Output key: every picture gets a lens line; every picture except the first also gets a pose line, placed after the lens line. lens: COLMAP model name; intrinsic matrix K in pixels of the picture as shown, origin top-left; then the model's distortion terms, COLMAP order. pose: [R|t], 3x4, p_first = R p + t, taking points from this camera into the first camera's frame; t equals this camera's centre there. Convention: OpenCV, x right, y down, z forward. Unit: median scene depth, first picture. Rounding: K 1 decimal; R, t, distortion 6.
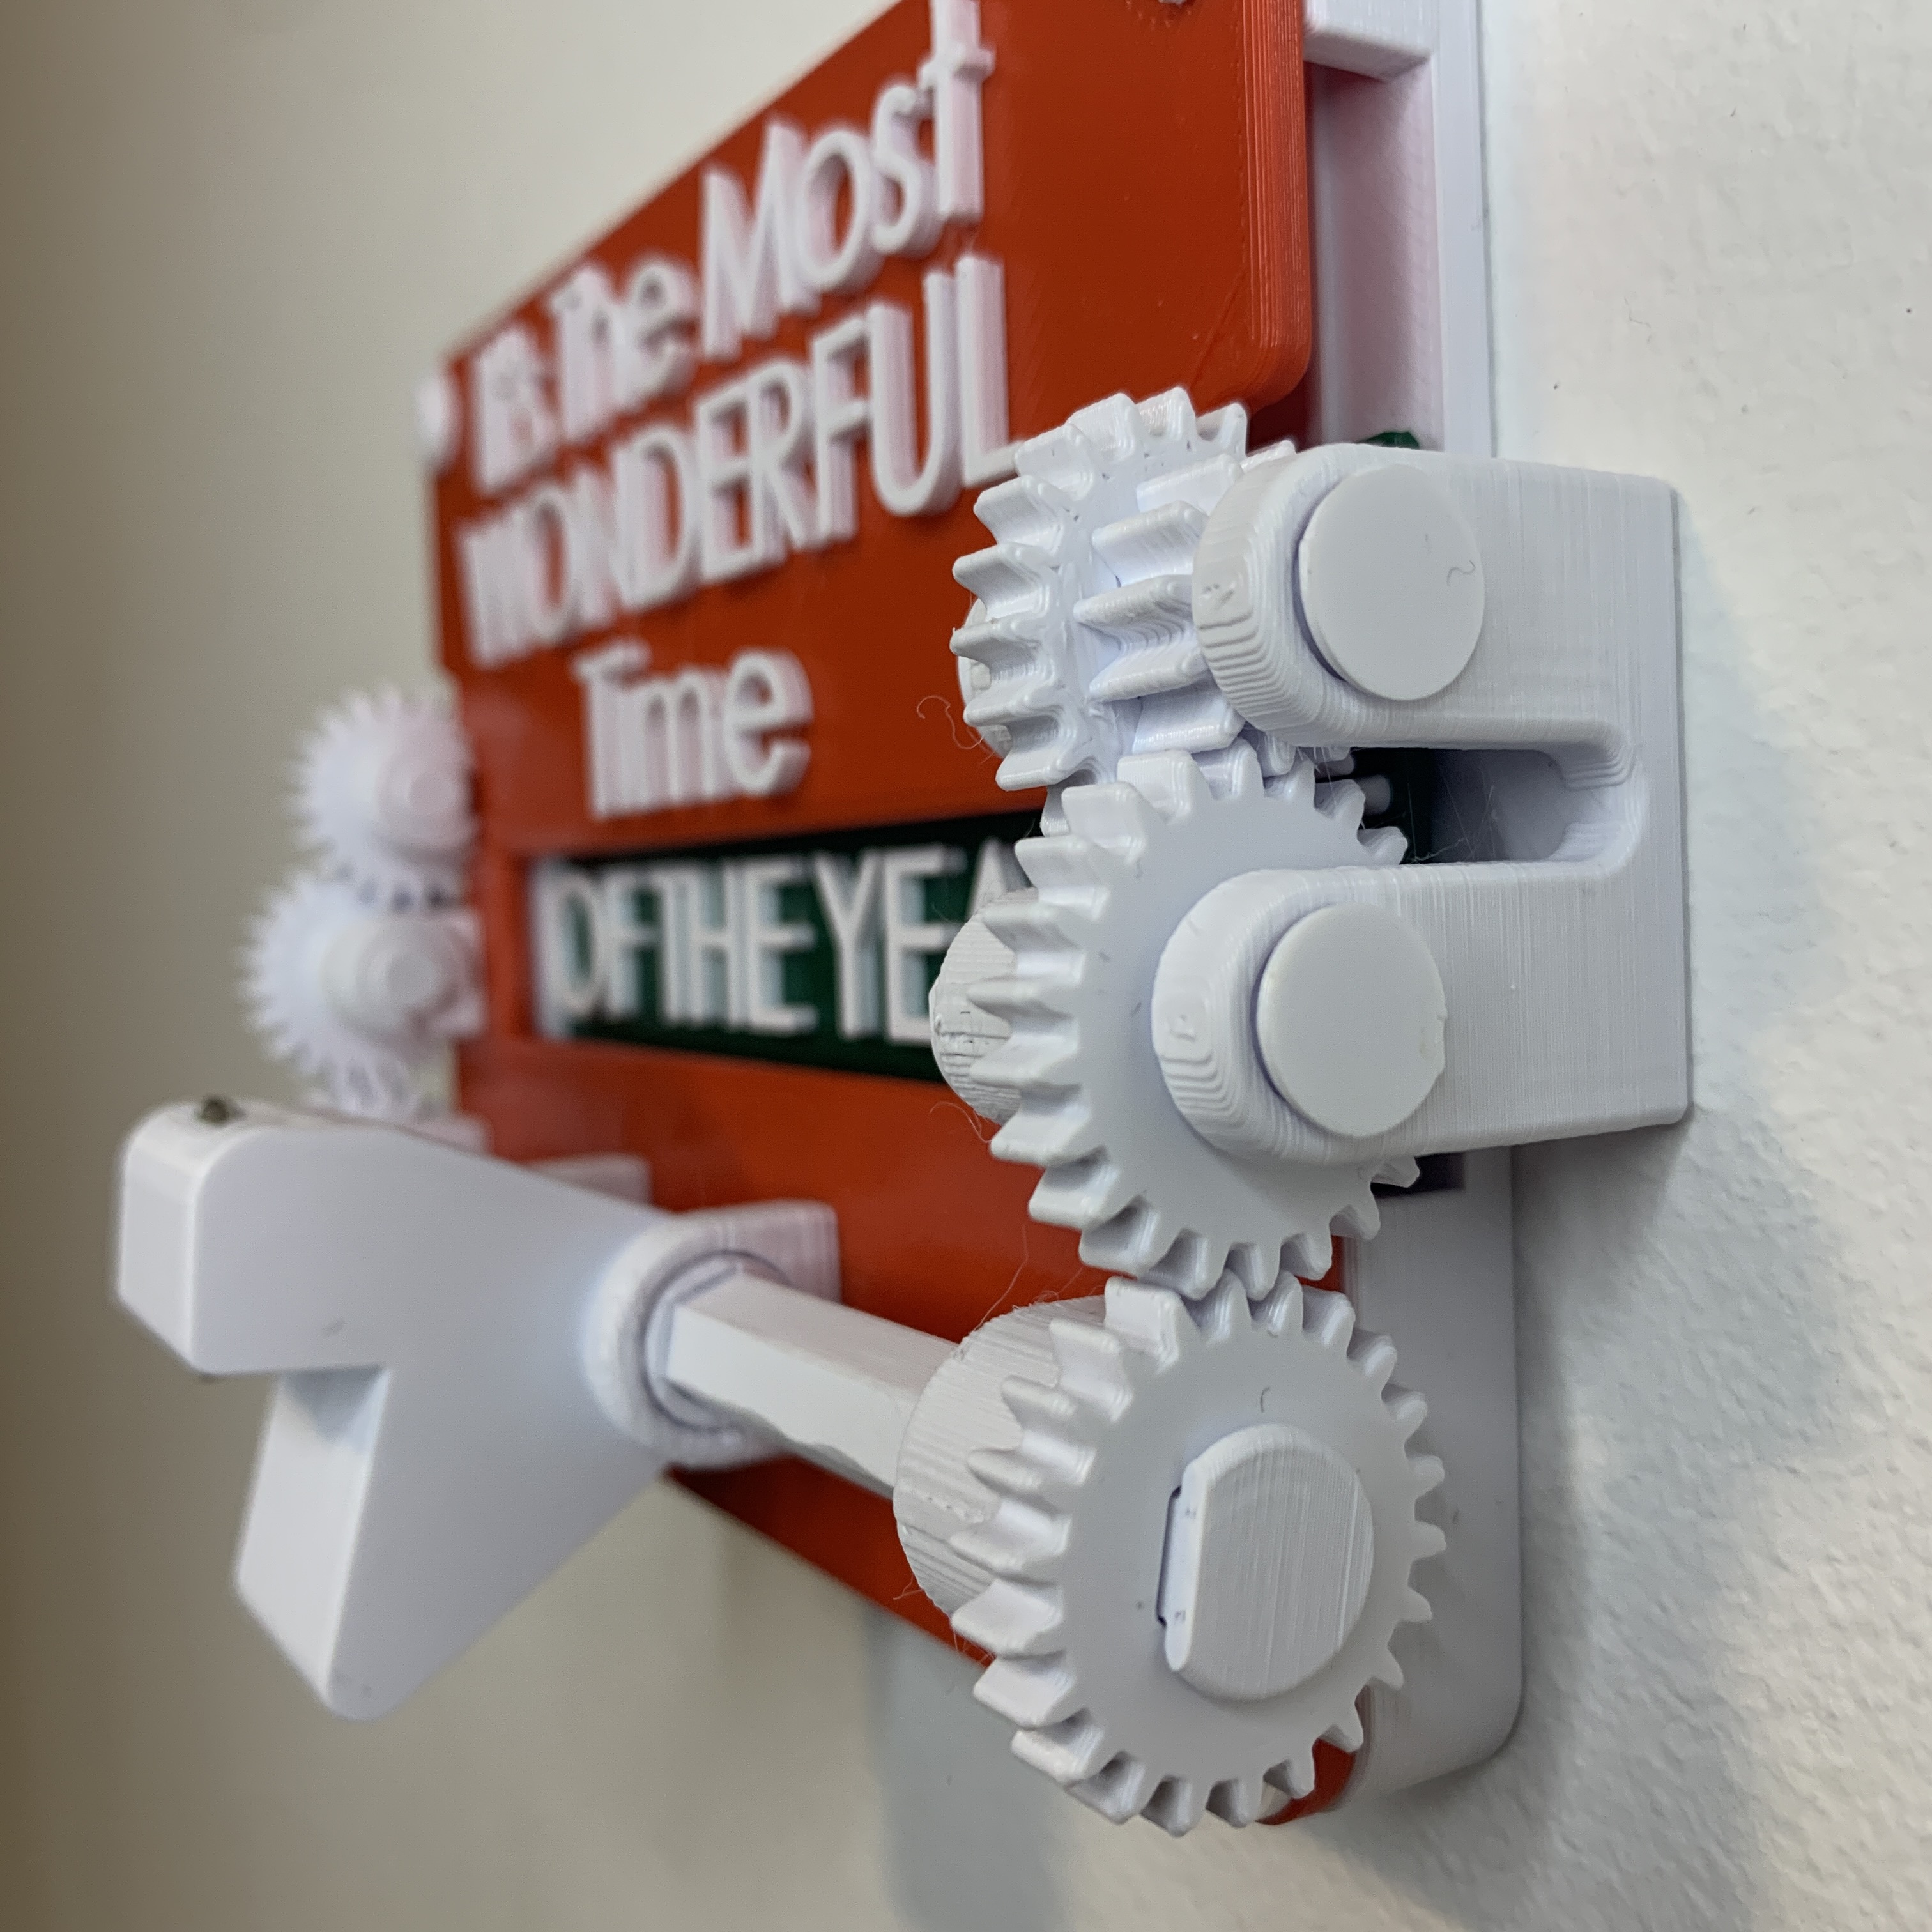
lens RADIAL K [[2079.3, 0, 966.0], [0, 2079.3, 966.0], [0, 0, 1]] dist [-0.089262, 0.099941]
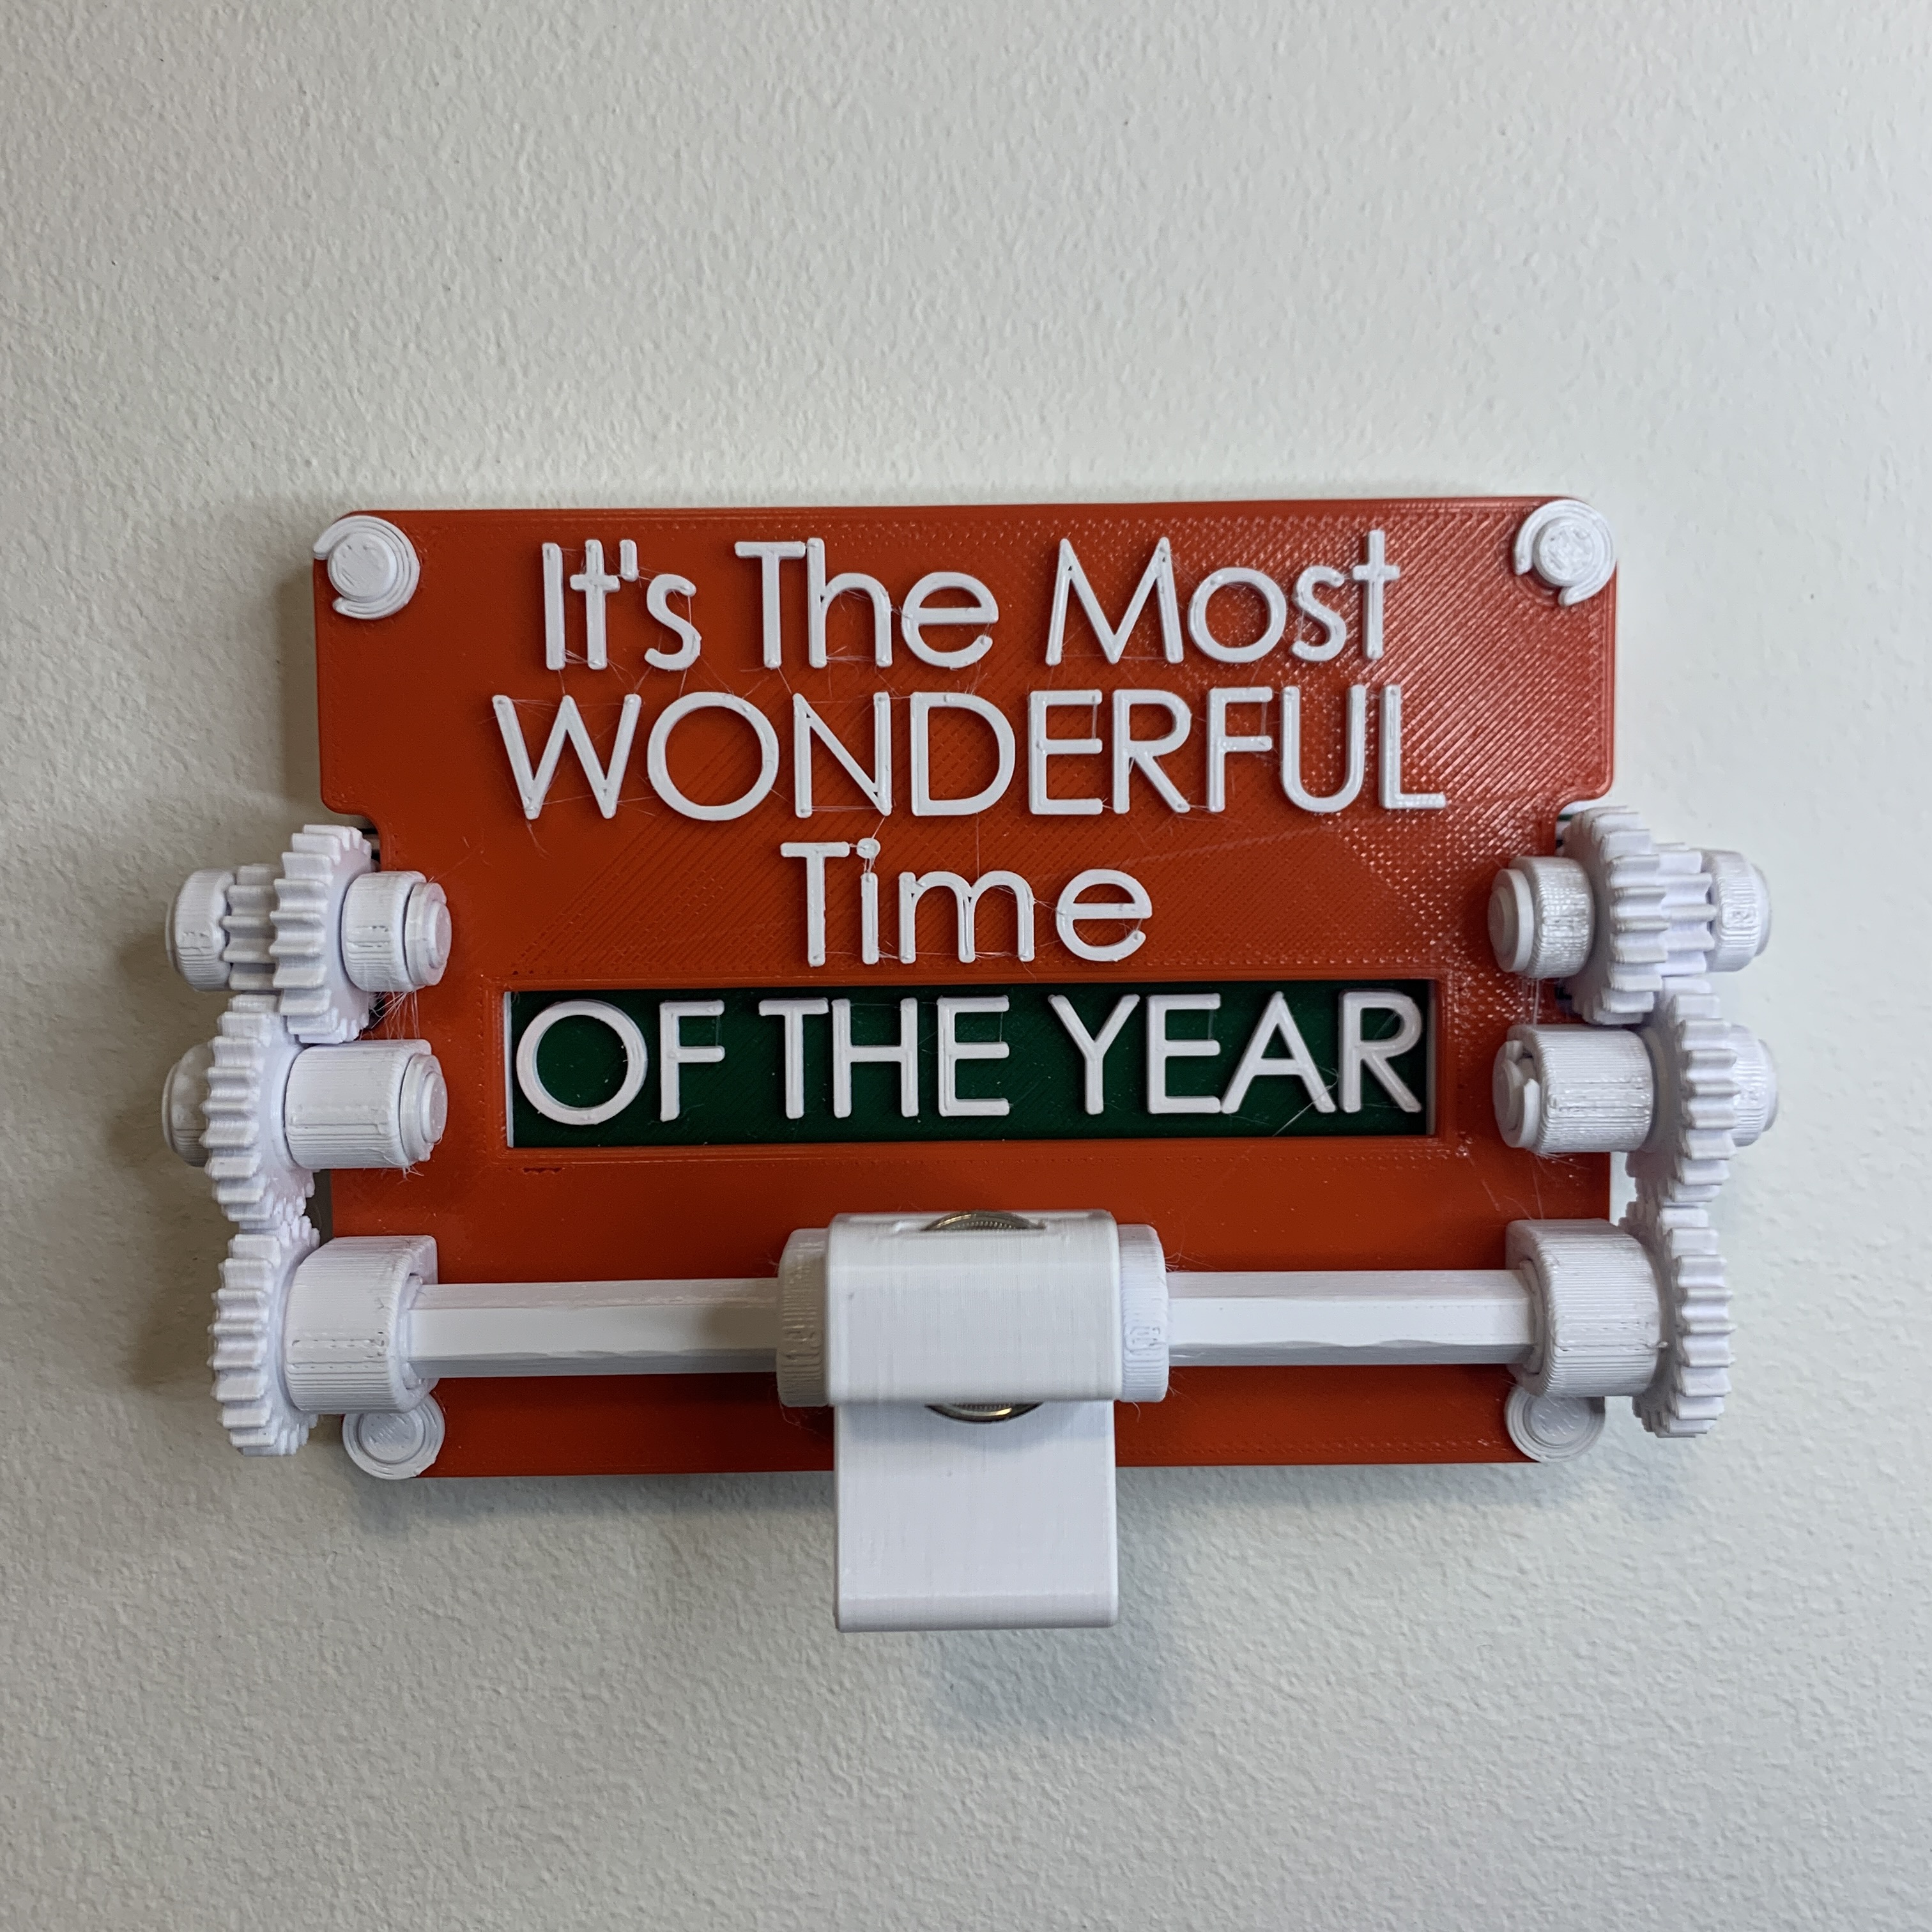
lens RADIAL K [[1962.2, 0, 985.2], [0, 1962.2, 946.5], [0, 0, 1]] dist [-0.009321, -0.018750]
pose [[0.522182, -0.047153, 0.851530, -2.009990], [0.026196, 0.998886, 0.039249, -0.227850], [-0.852432, 0.001811, 0.522835, 0.477351]]
